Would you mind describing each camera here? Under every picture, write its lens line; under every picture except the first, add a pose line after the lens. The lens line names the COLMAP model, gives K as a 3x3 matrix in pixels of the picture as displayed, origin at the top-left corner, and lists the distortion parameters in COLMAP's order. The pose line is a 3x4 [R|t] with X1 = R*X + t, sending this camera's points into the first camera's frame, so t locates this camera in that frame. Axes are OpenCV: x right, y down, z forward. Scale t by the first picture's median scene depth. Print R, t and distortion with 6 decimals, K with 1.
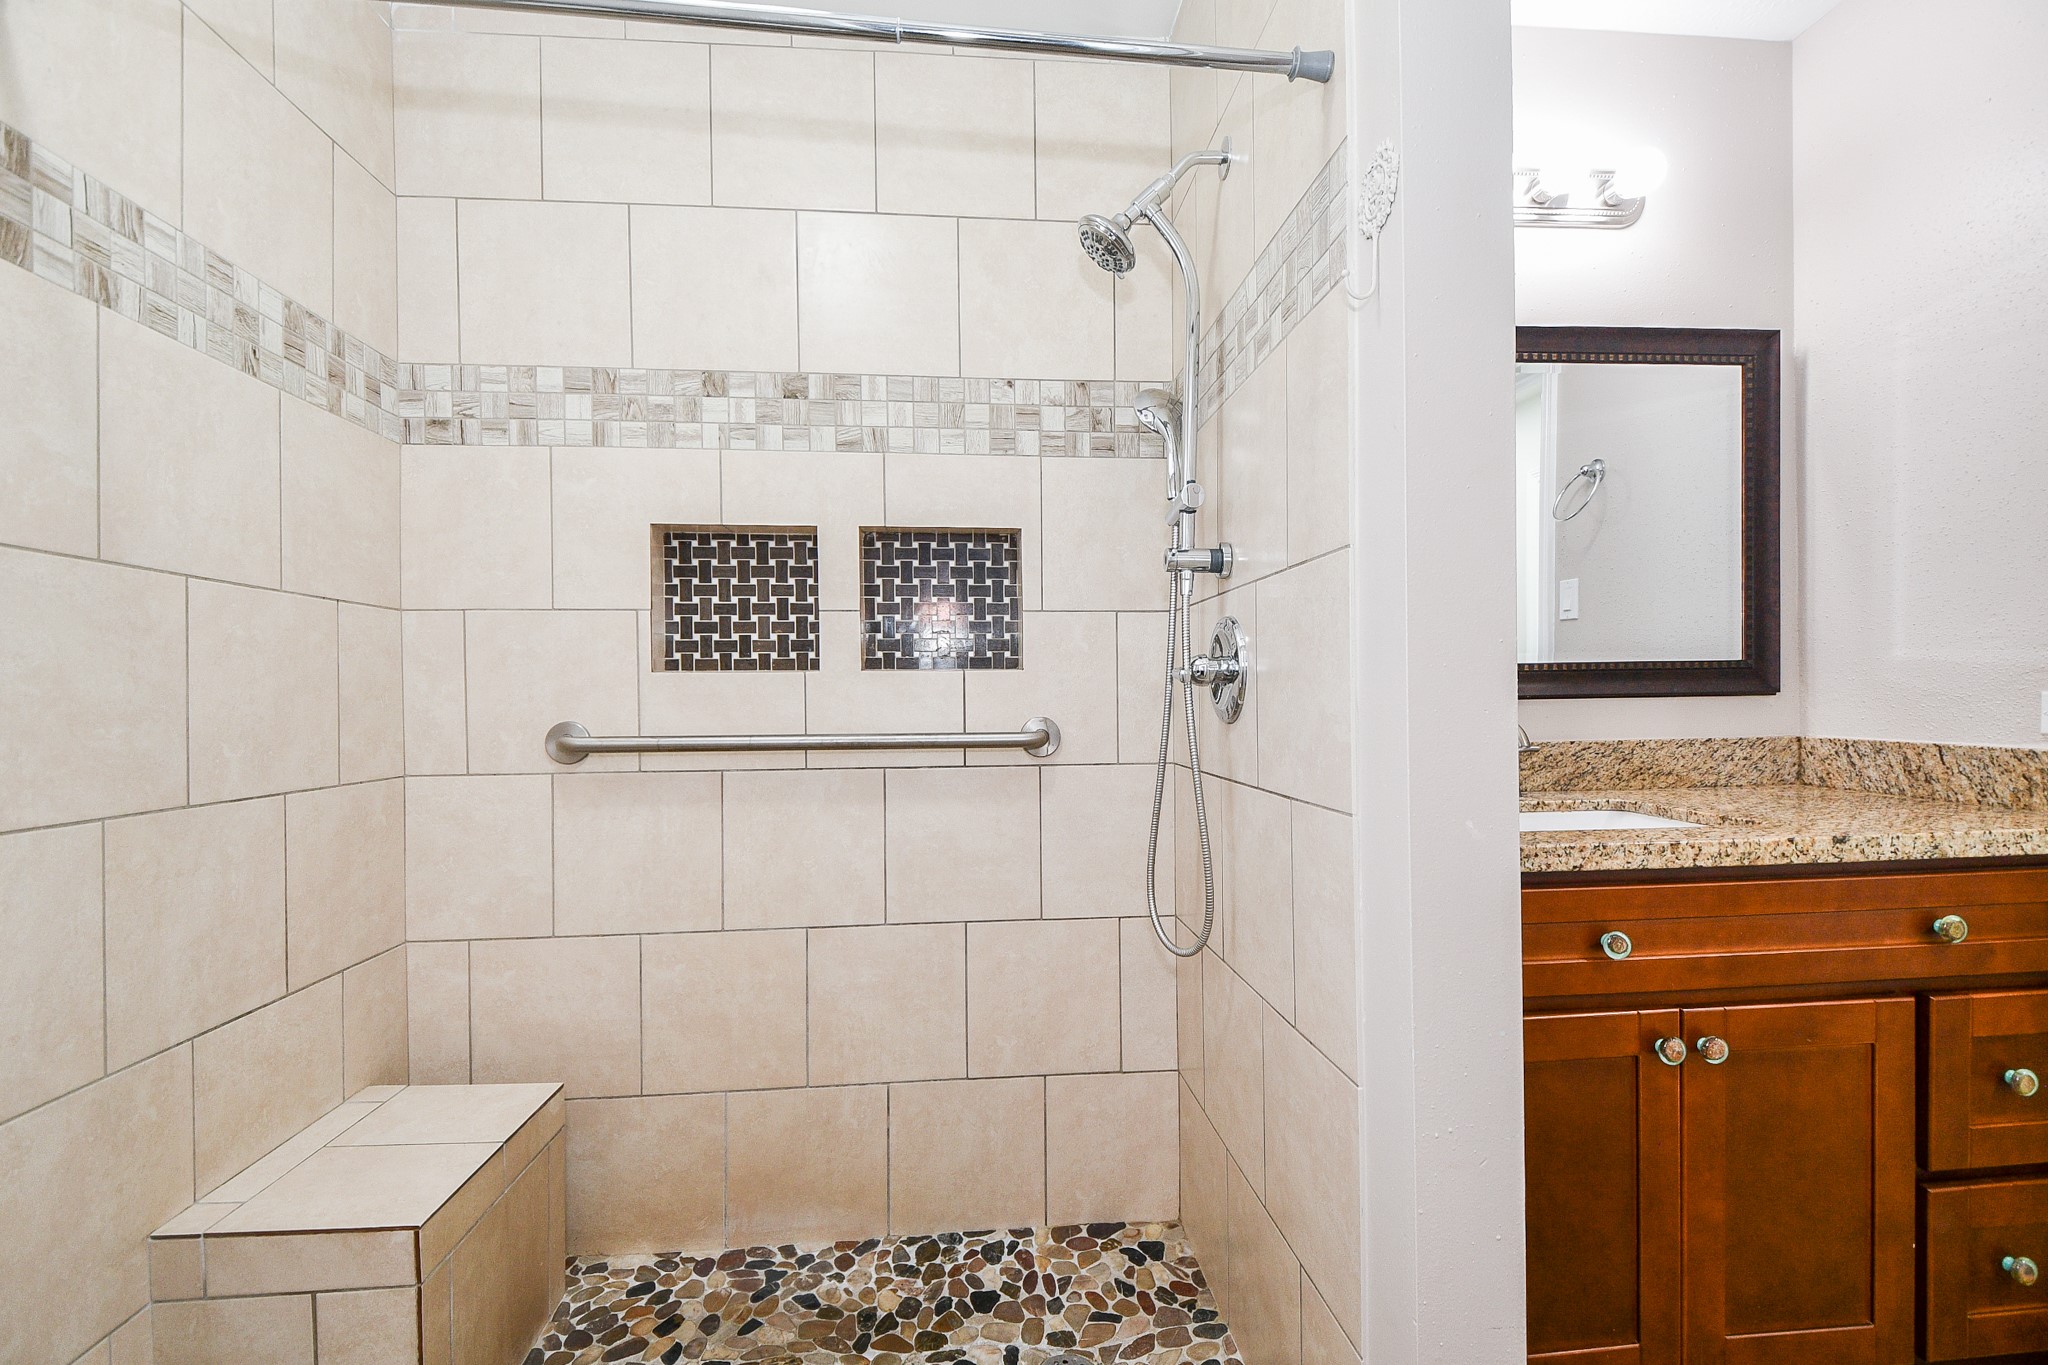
lens RADIAL K [[916.0, 0, 1011.8], [0, 916.0, 716.2], [0, 0, 1]] dist [0.004781, -0.011443]
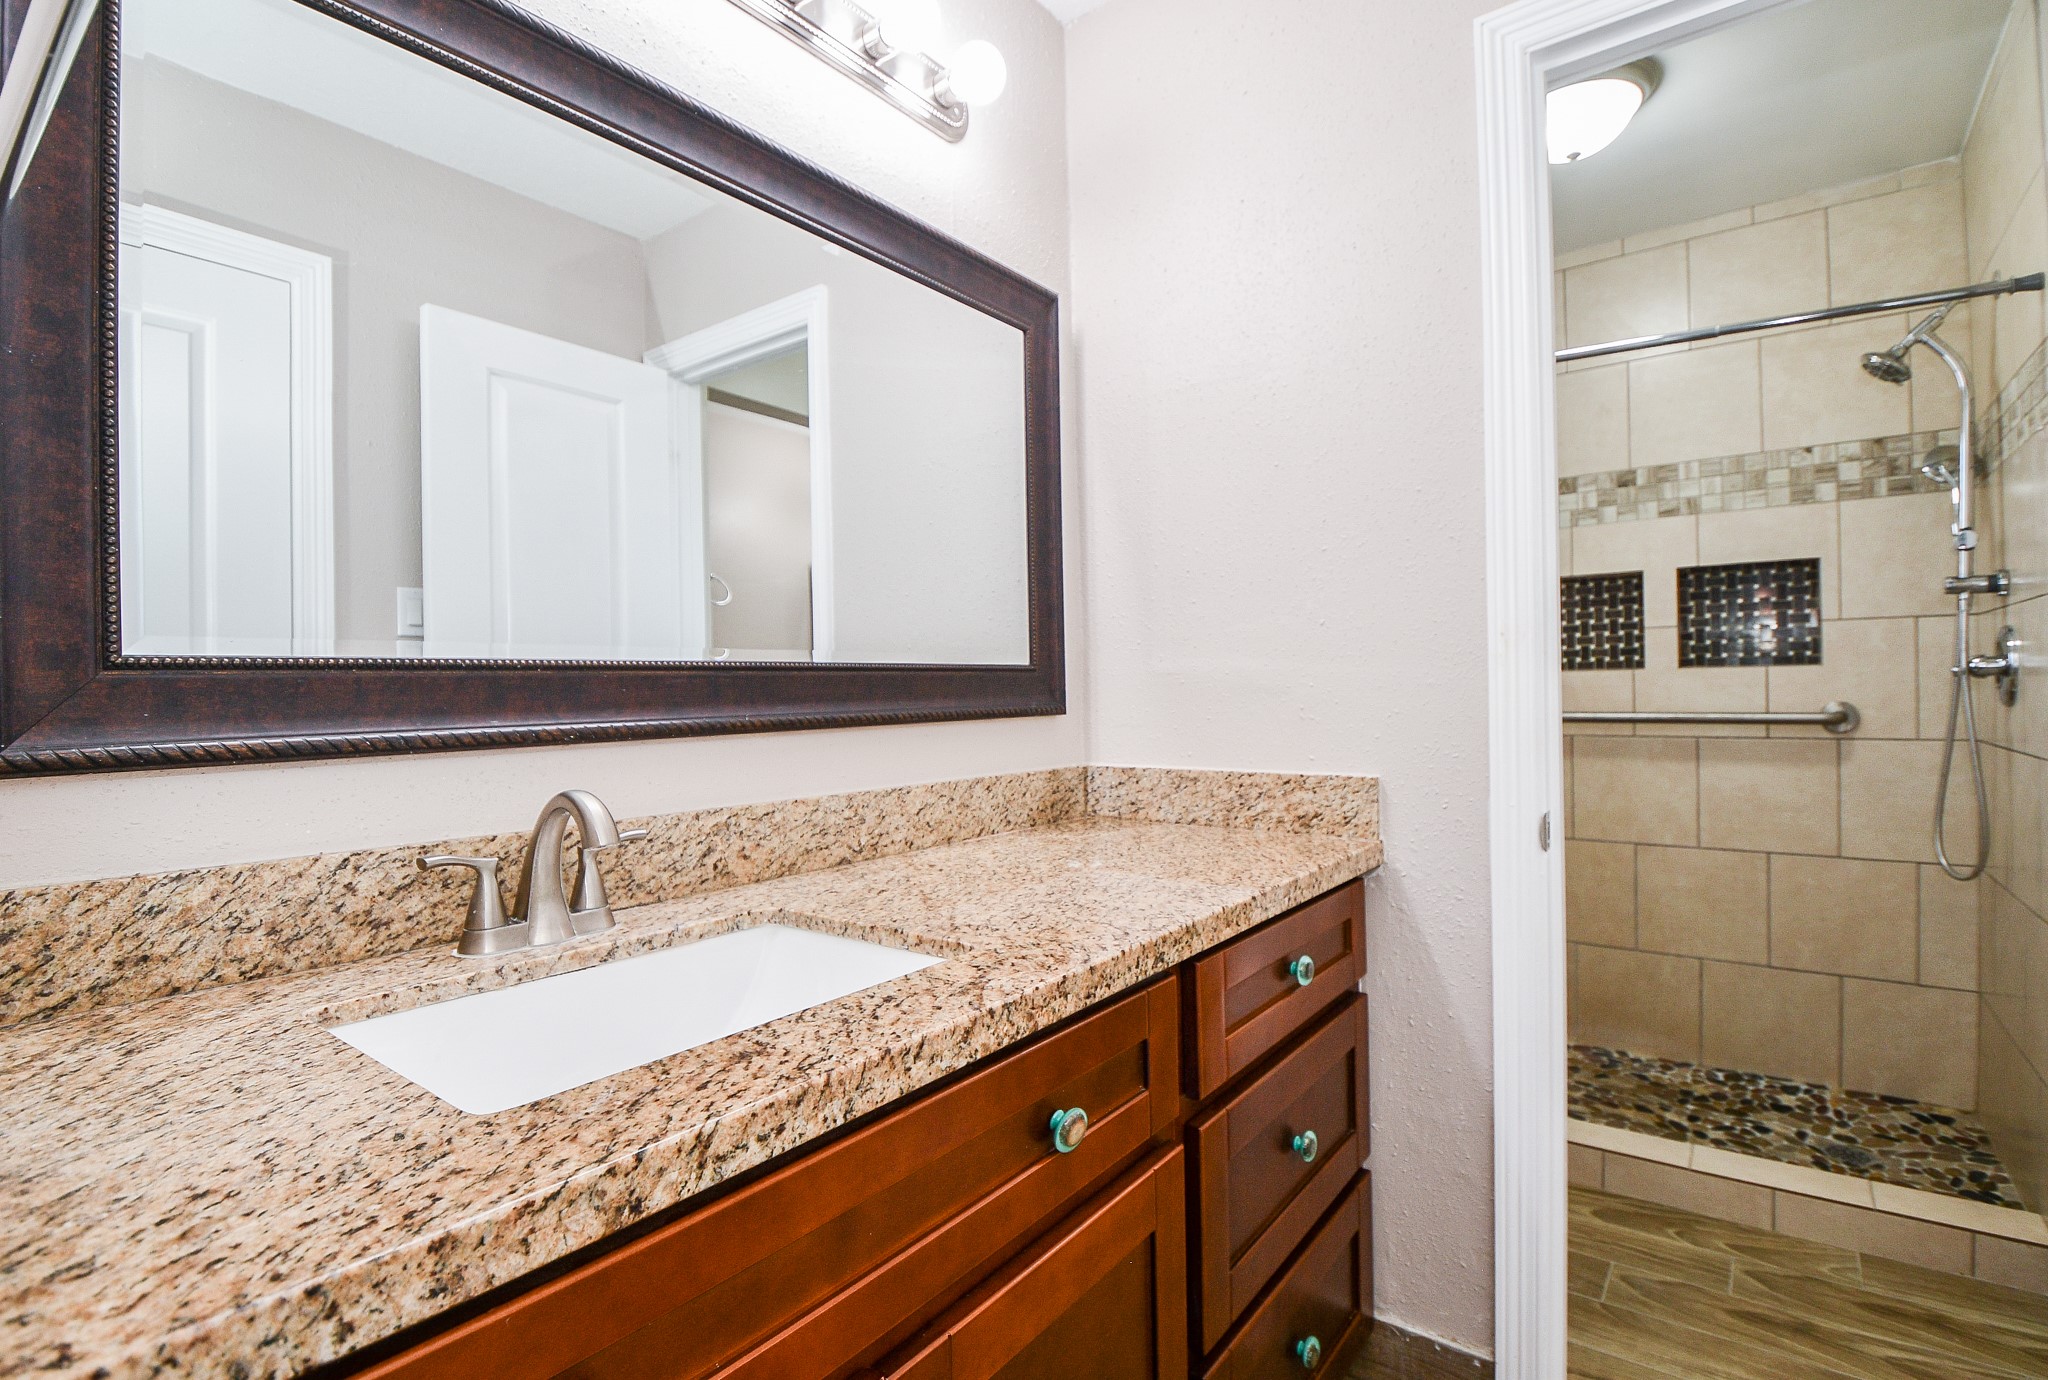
lens RADIAL K [[977.8, 0, 1027.3], [0, 977.8, 695.8], [0, 0, 1]] dist [-0.014278, -0.007606]
pose [[0.756385, -0.001366, -0.654125, 0.056788], [-0.003843, 0.999971, -0.006532, 0.006108], [0.654116, 0.007455, 0.756358, -0.813145]]
